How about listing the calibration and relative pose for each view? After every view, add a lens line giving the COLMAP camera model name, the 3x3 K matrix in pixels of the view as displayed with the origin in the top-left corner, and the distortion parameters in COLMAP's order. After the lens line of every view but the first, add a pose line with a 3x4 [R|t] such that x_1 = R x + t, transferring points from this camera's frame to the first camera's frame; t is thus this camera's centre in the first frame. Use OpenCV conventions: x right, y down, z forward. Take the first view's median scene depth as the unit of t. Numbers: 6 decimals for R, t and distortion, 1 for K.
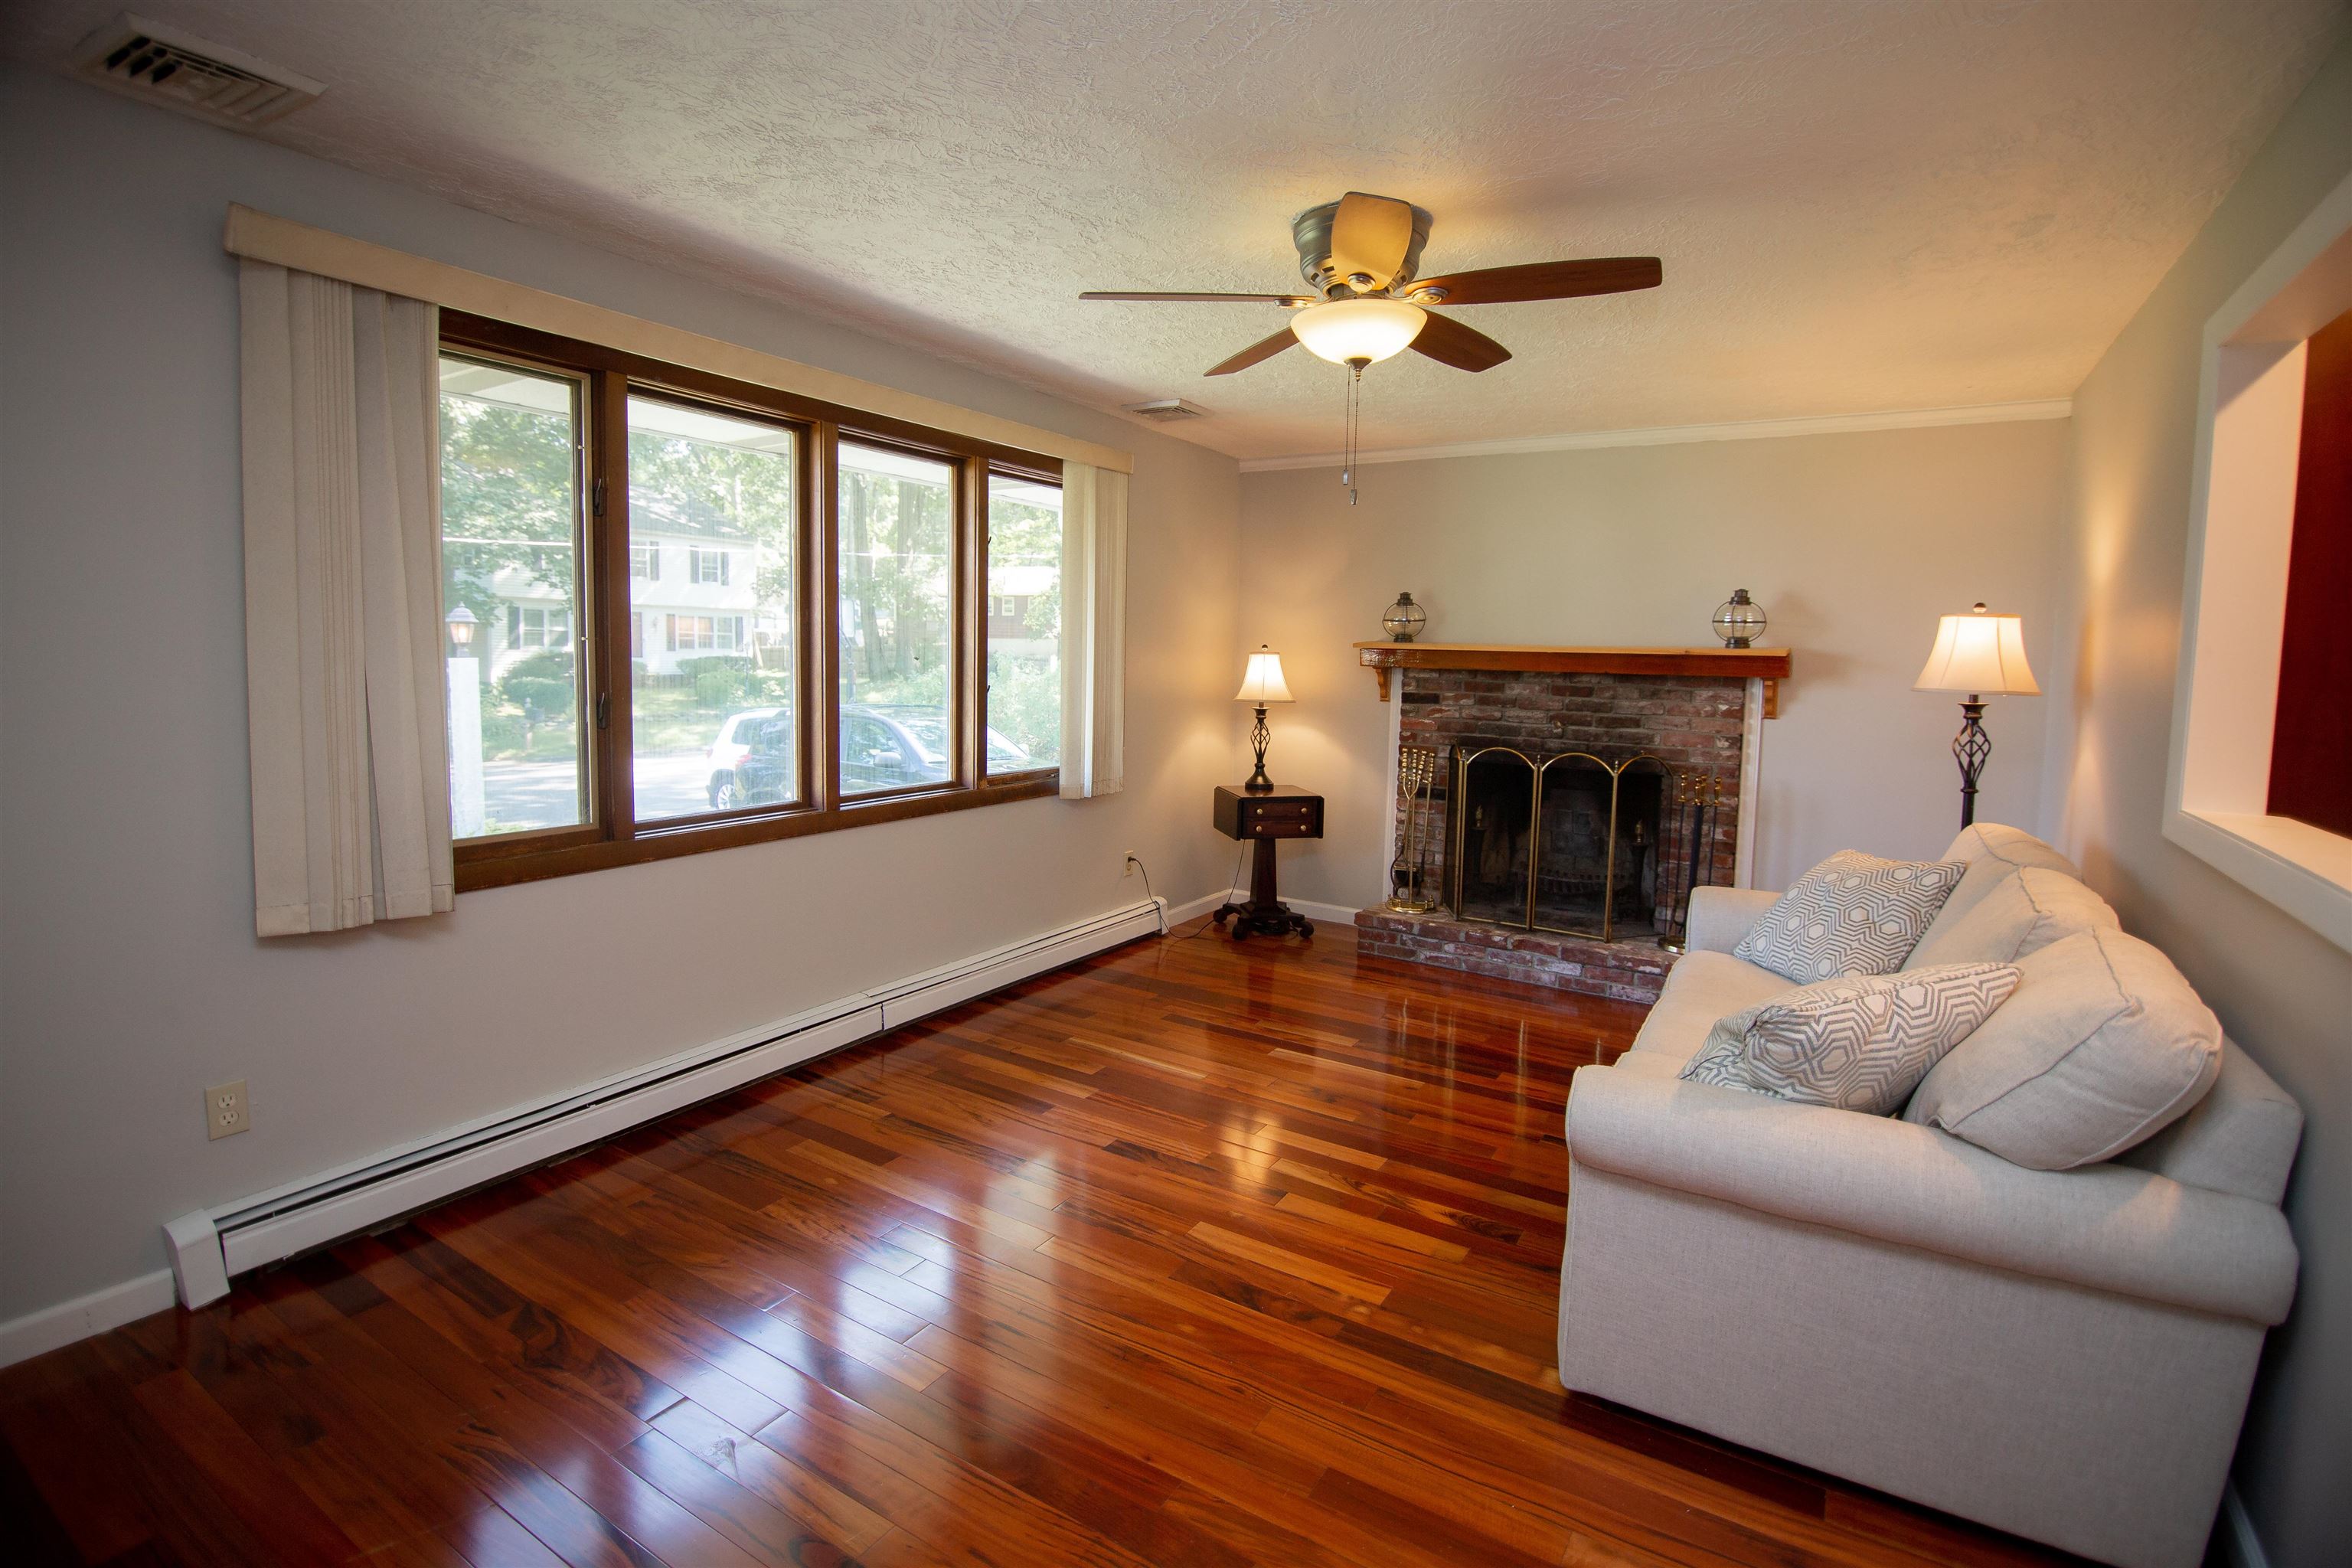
lens RADIAL K [[1094.8, 0, 1189.0], [0, 1094.8, 733.8], [0, 0, 1]] dist [0.002001, -0.015197]
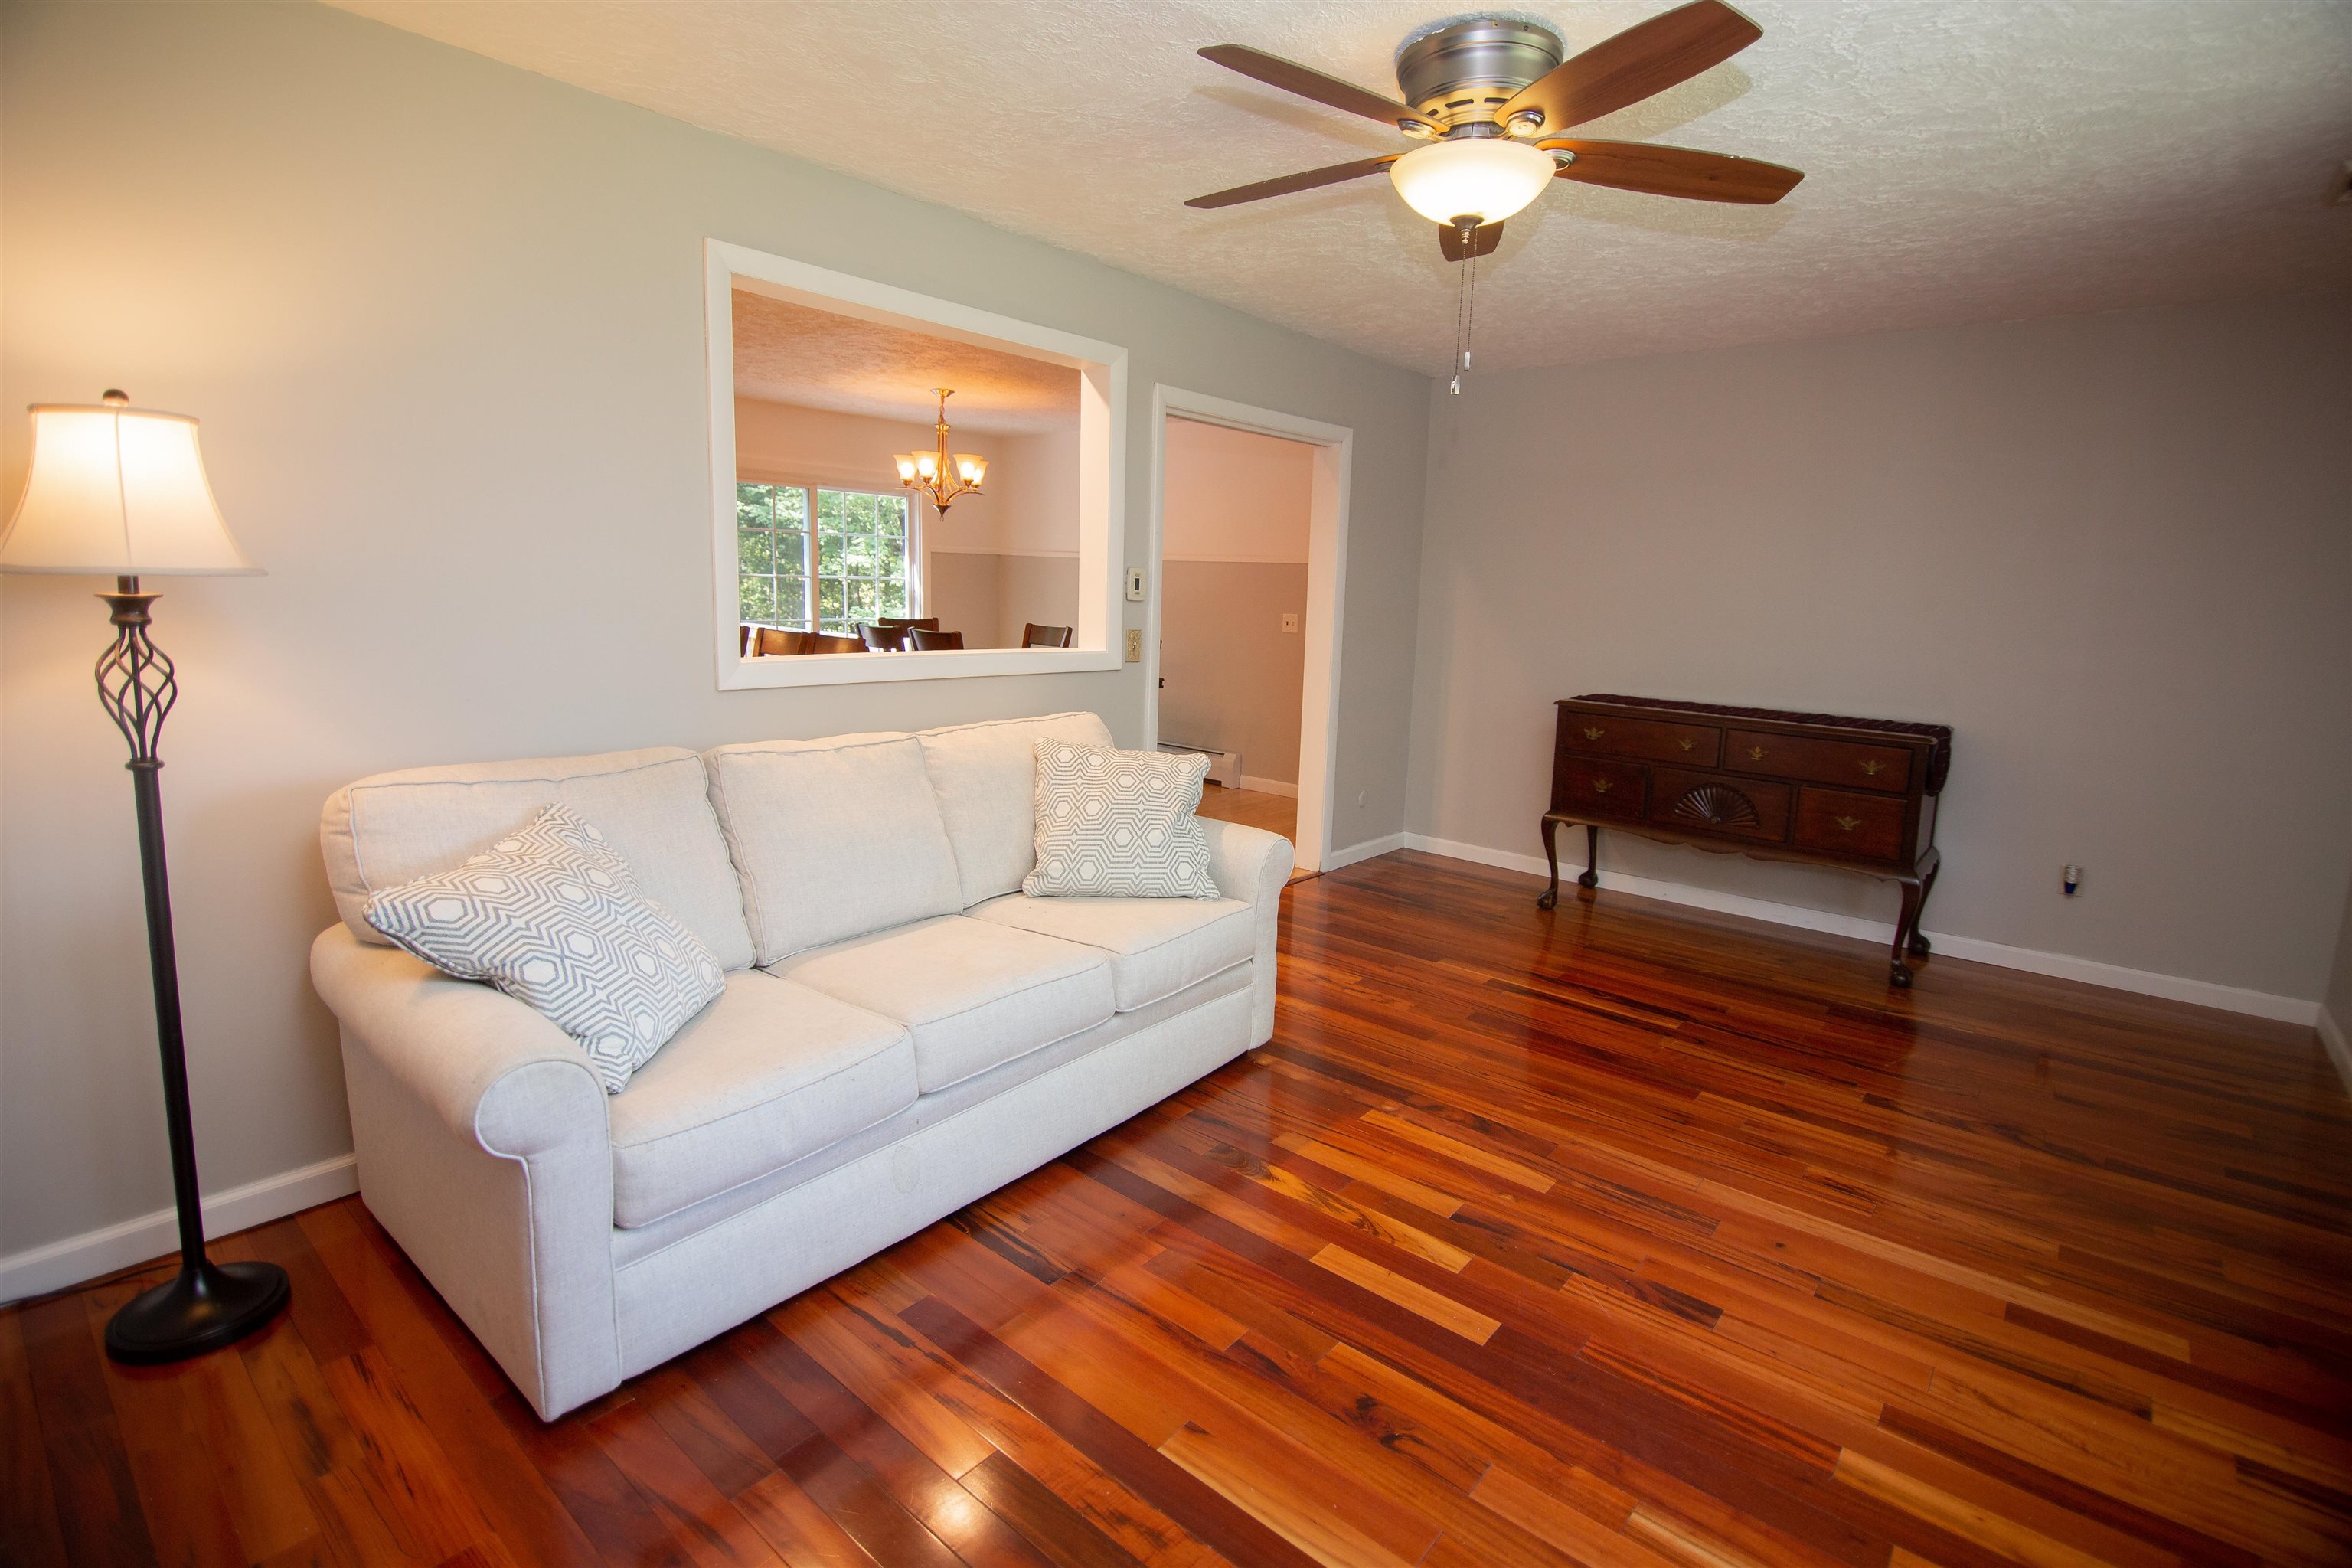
lens RADIAL K [[1094.8, 0, 1189.0], [0, 1094.8, 733.8], [0, 0, 1]] dist [0.002001, -0.015197]
pose [[-0.988046, -0.076235, 0.133991, 0.212673], [-0.045330, 0.974414, 0.220143, -0.126441], [-0.147345, 0.211437, -0.966221, 1.842762]]
